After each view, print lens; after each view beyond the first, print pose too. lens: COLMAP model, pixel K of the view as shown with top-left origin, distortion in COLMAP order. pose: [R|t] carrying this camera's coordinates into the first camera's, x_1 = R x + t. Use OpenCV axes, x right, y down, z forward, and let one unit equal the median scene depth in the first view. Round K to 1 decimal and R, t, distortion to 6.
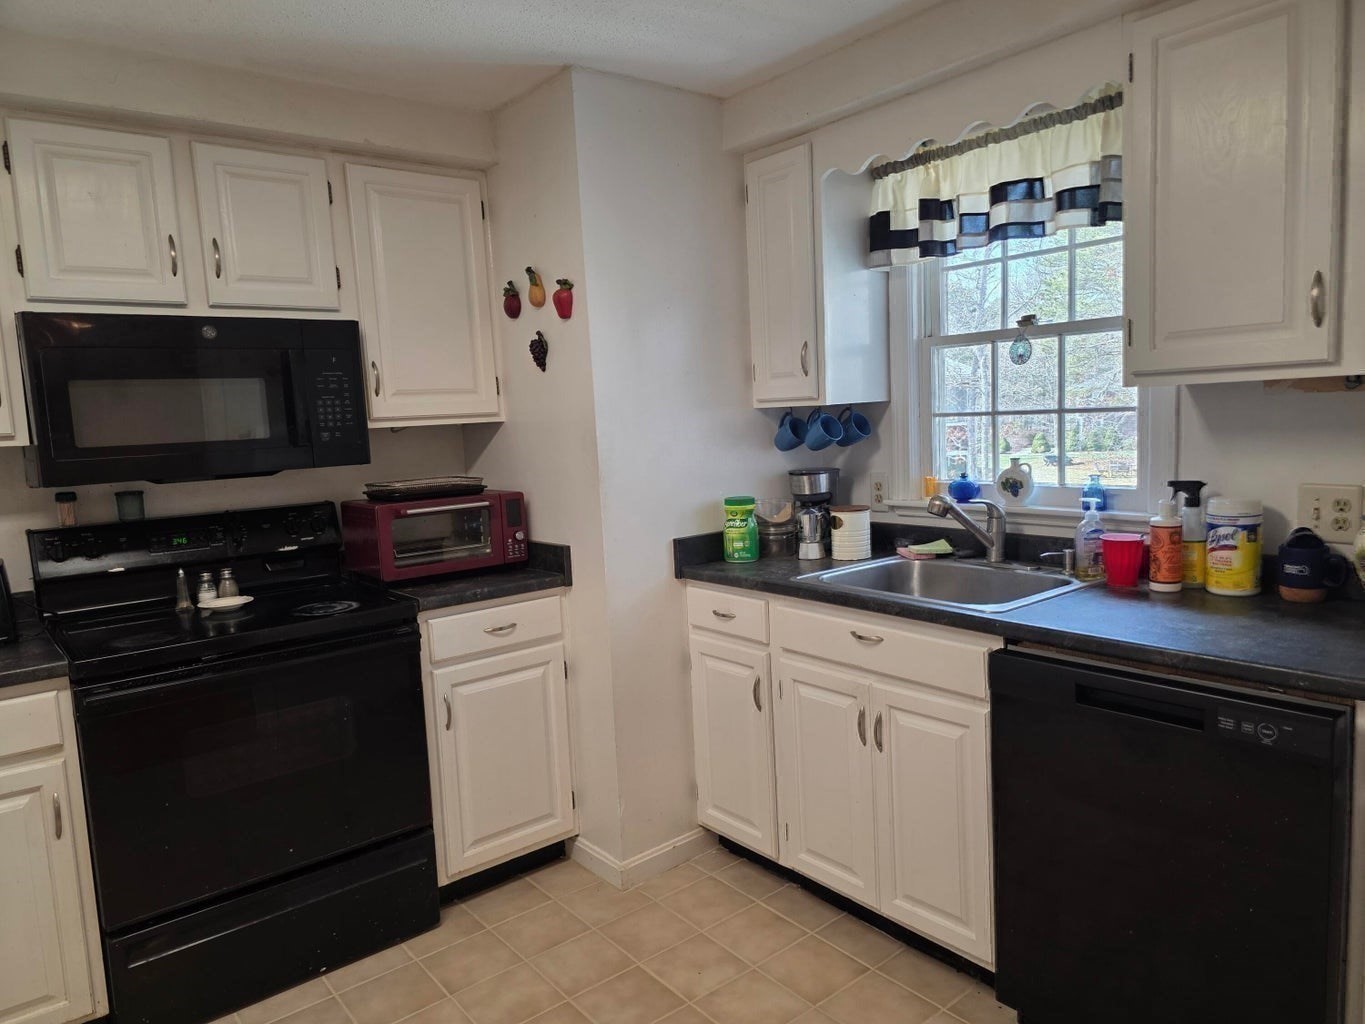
lens RADIAL K [[926.4, 0, 691.3], [0, 926.4, 519.4], [0, 0, 1]] dist [0.066102, -0.069402]
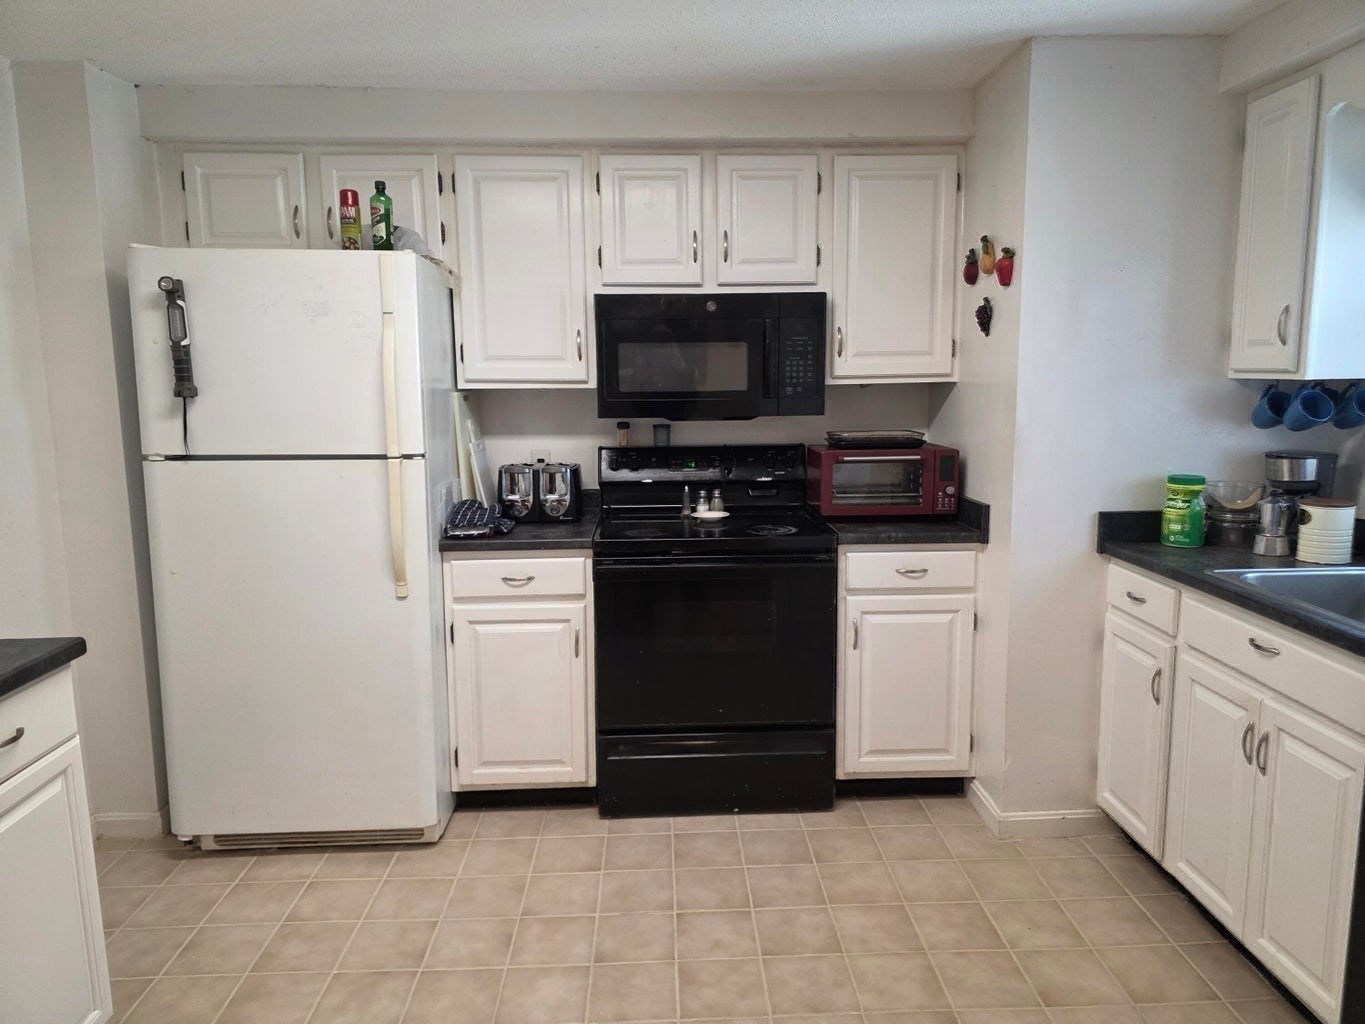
lens RADIAL K [[937.0, 0, 682.5], [0, 937.0, 512.0], [0, 0, 1]] dist [0.072051, -0.067771]
pose [[0.791986, 0.129065, -0.596741, 0.241025], [-0.097088, 0.991587, 0.085611, -0.022466], [0.602770, -0.009866, 0.797854, -0.057416]]
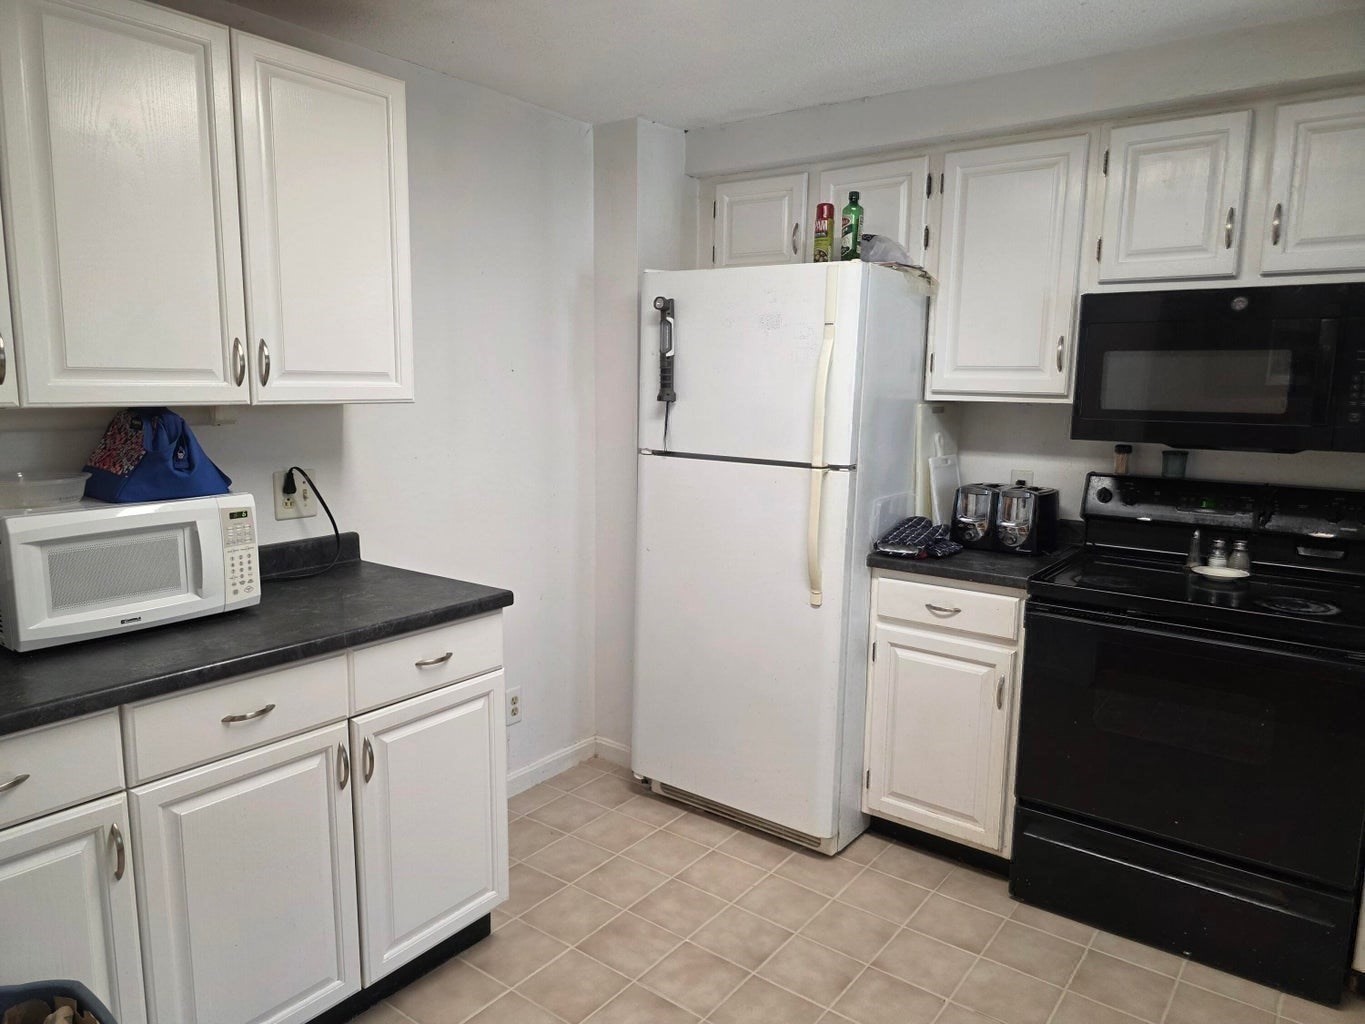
lens RADIAL K [[937.0, 0, 682.5], [0, 937.0, 512.0], [0, 0, 1]] dist [0.072051, -0.067771]
pose [[0.217945, 0.193967, -0.956492, 0.335296], [-0.132339, 0.976873, 0.167945, -0.068385], [0.966947, 0.089978, 0.238574, 0.187346]]
